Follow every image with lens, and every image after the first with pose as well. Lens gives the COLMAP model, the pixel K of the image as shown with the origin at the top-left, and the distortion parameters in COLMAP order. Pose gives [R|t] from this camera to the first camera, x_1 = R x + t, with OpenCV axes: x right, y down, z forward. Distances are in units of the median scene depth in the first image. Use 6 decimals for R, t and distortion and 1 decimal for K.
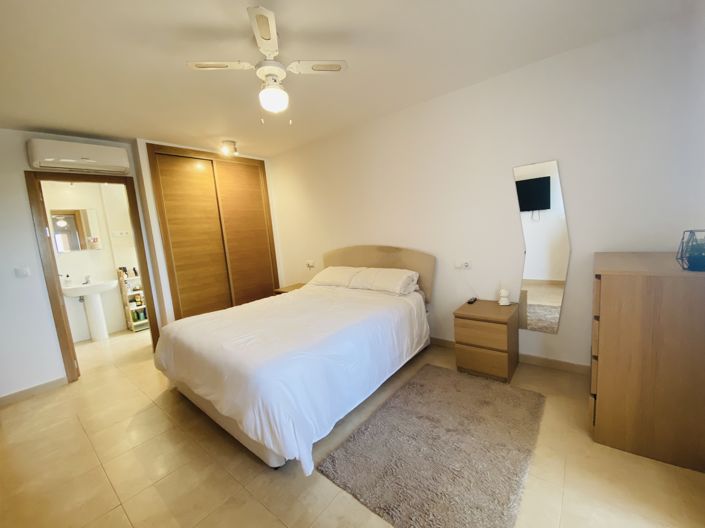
lens RADIAL K [[281.5, 0, 352.5], [0, 281.5, 264.0], [0, 0, 1]] dist [0.001507, -0.014752]
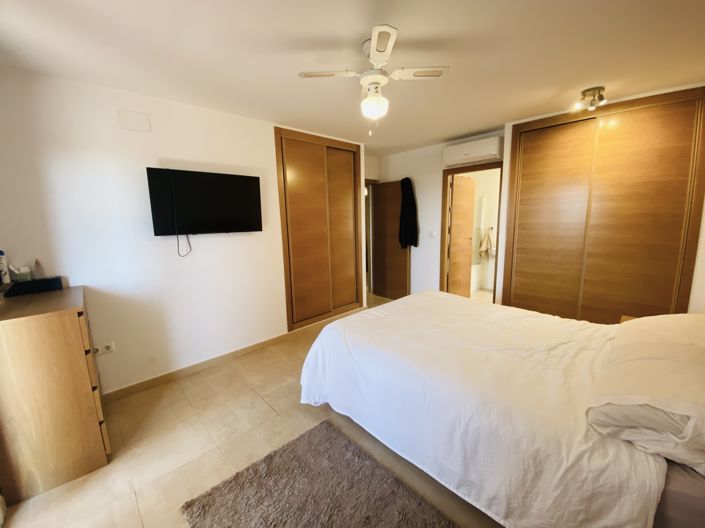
lens RADIAL K [[285.9, 0, 352.5], [0, 285.9, 264.0], [0, 0, 1]] dist [0.022021, -0.018598]
pose [[-0.122426, 0.242142, -0.962486, 0.489634], [-0.092468, 0.962780, 0.253977, -0.160002], [0.988161, 0.120092, -0.095479, 0.596447]]
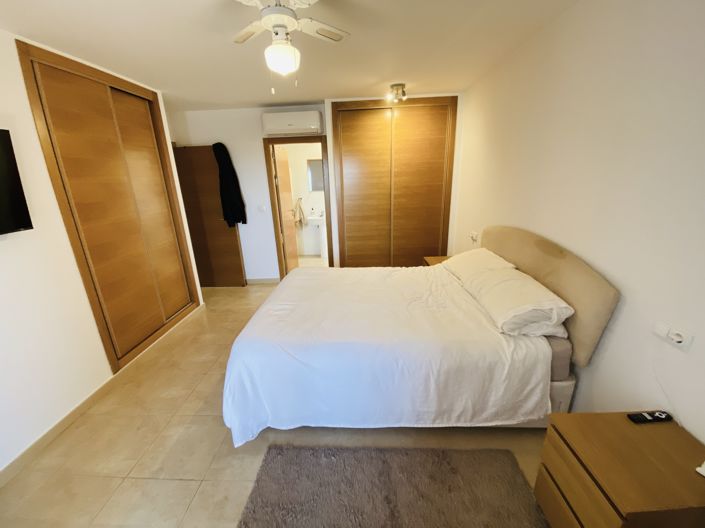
lens RADIAL K [[285.9, 0, 352.5], [0, 285.9, 264.0], [0, 0, 1]] dist [0.022021, -0.018598]
pose [[0.601084, 0.286493, -0.746070, 0.355825], [-0.114287, 0.954756, 0.274552, -0.146722], [0.790972, -0.079763, 0.606631, 0.331035]]
